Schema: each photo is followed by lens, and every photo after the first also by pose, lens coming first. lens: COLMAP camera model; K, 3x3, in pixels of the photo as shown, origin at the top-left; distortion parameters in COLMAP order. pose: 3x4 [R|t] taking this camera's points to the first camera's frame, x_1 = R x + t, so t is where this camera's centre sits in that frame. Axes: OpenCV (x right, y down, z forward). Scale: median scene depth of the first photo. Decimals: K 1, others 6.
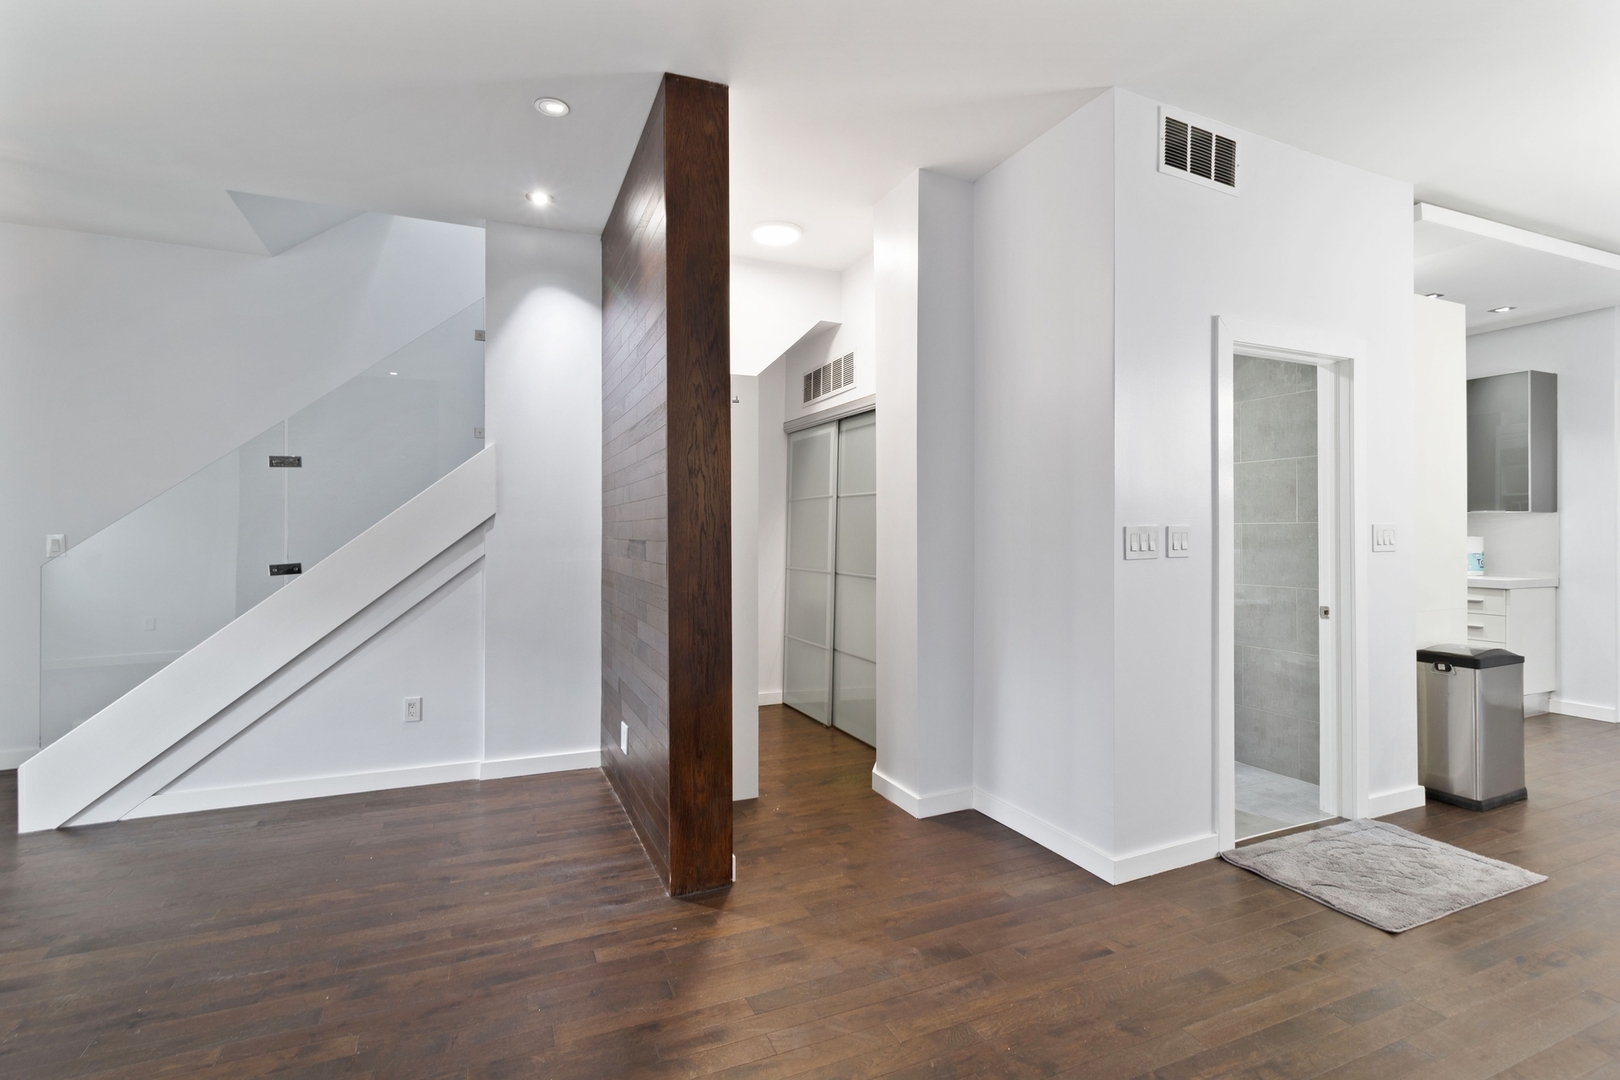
lens RADIAL K [[769.5, 0, 807.0], [0, 769.5, 536.4], [0, 0, 1]] dist [0.010534, 0.000455]
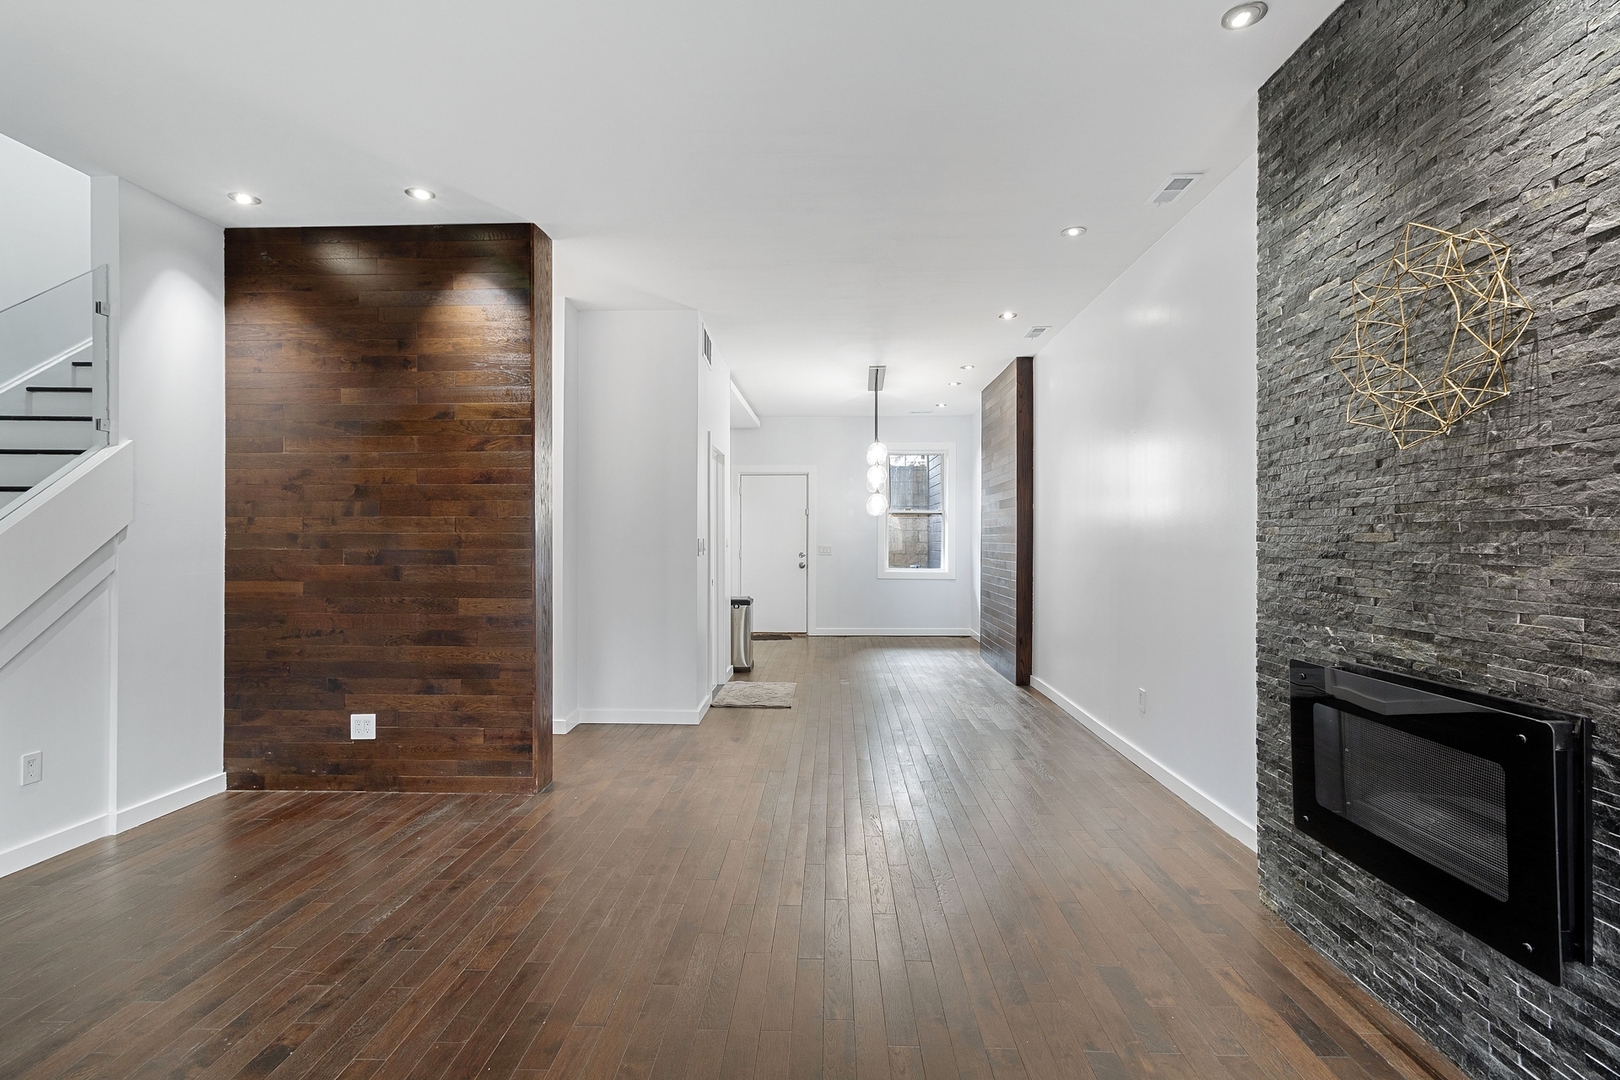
lens RADIAL K [[769.5, 0, 807.0], [0, 769.5, 536.4], [0, 0, 1]] dist [0.010534, 0.000455]
pose [[0.428897, 0.004980, 0.903340, -0.963799], [0.001749, 0.999978, -0.006343, -0.007415], [-0.903352, 0.004300, 0.428879, -0.067908]]
